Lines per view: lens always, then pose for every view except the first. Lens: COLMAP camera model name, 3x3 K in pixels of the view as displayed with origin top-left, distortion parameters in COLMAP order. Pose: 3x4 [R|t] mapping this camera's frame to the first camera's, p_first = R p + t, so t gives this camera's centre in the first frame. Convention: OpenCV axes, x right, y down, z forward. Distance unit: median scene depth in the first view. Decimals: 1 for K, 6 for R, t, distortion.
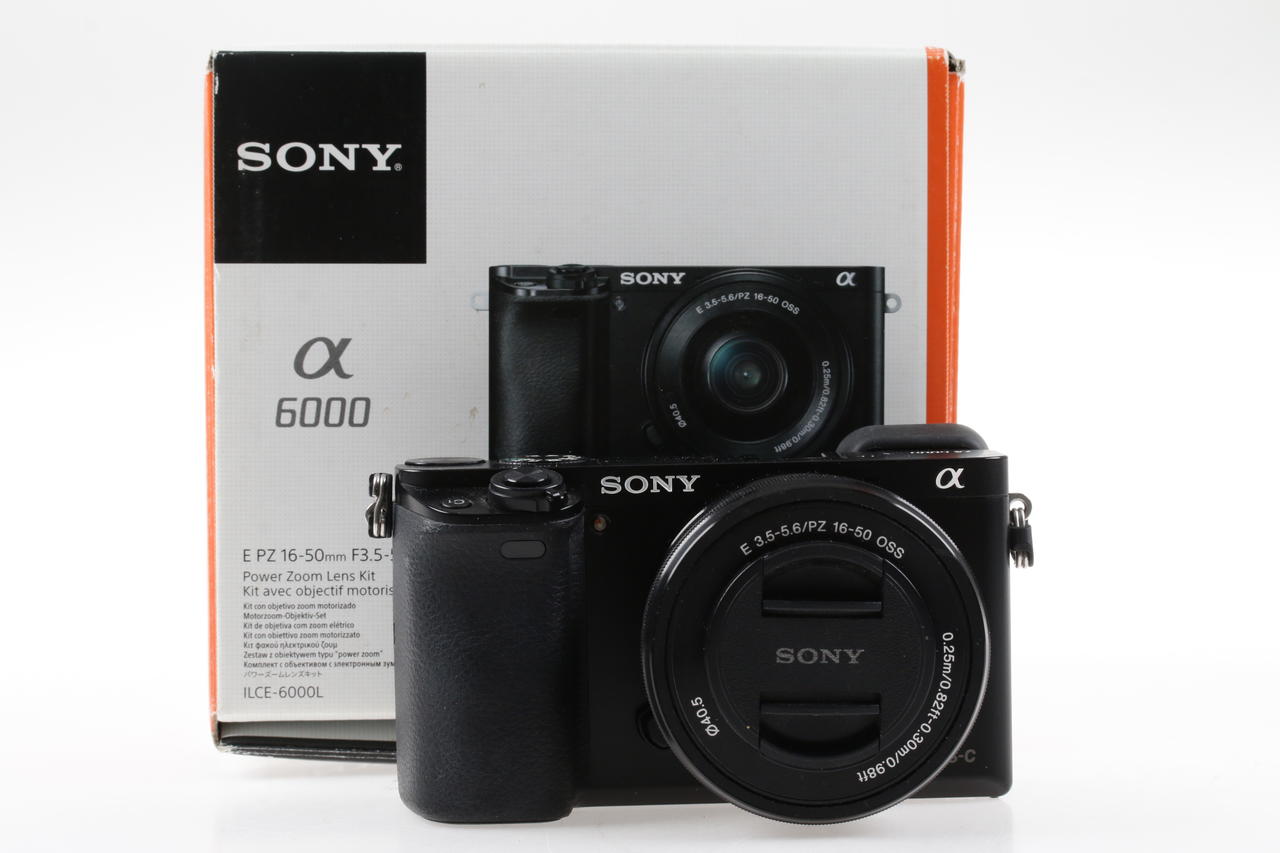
lens RADIAL K [[4031.1, 0, 643.2], [0, 4031.1, 422.7], [0, 0, 1]] dist [-0.031997, 0.000000]
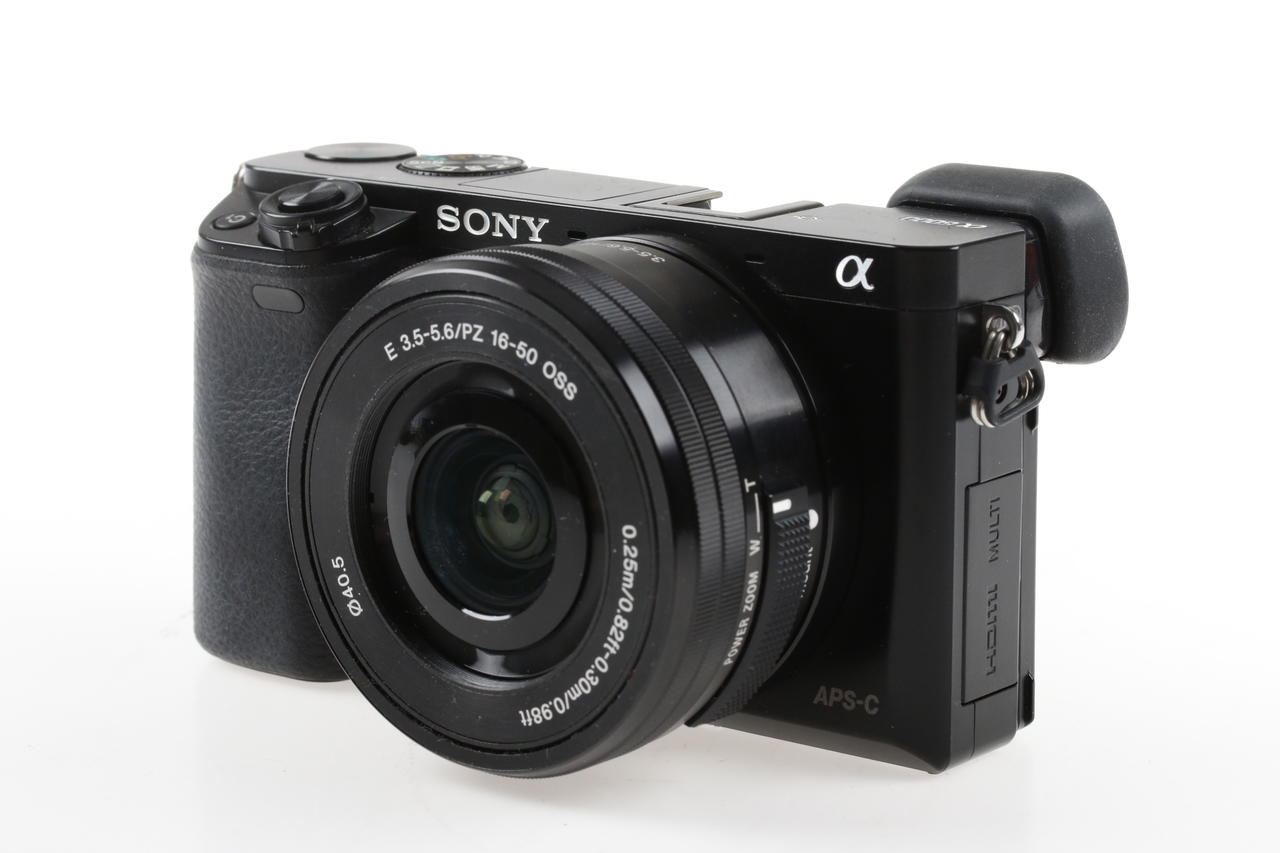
lens RADIAL K [[4031.1, 0, 632.7], [0, 4031.1, 431.8], [0, 0, 1]] dist [-0.031997, 0.000000]
pose [[0.751417, 0.155983, -0.641126, 0.480289], [-0.054009, 0.982935, 0.175843, -0.074080], [0.657614, -0.097505, 0.747019, 0.526716]]
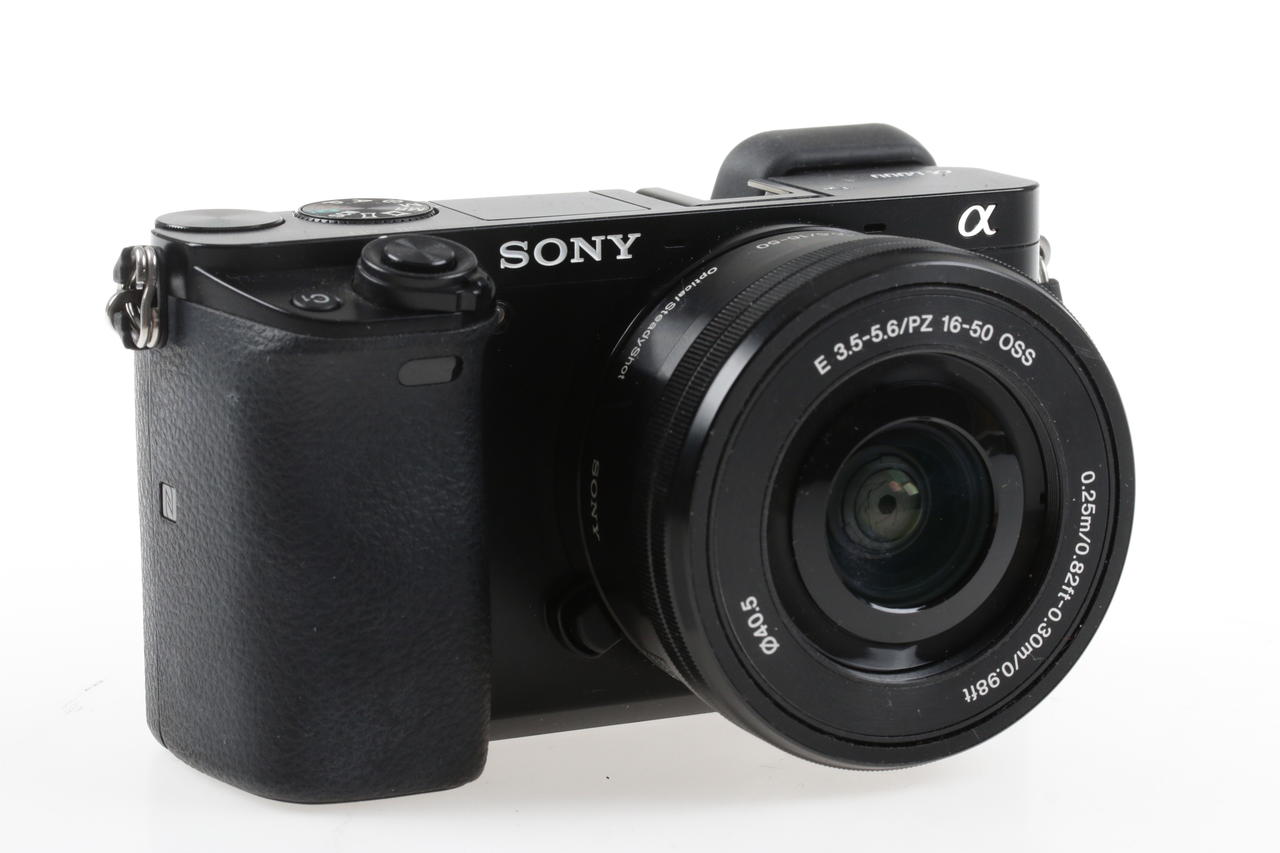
lens RADIAL K [[4031.1, 0, 643.2], [0, 4031.1, 428.7], [0, 0, 1]] dist [-0.031997, 0.000000]
pose [[0.922658, -0.060511, 0.380843, -0.244583], [0.008865, 0.990679, 0.135927, -0.045866], [-0.385518, -0.122038, 0.914594, 0.420704]]
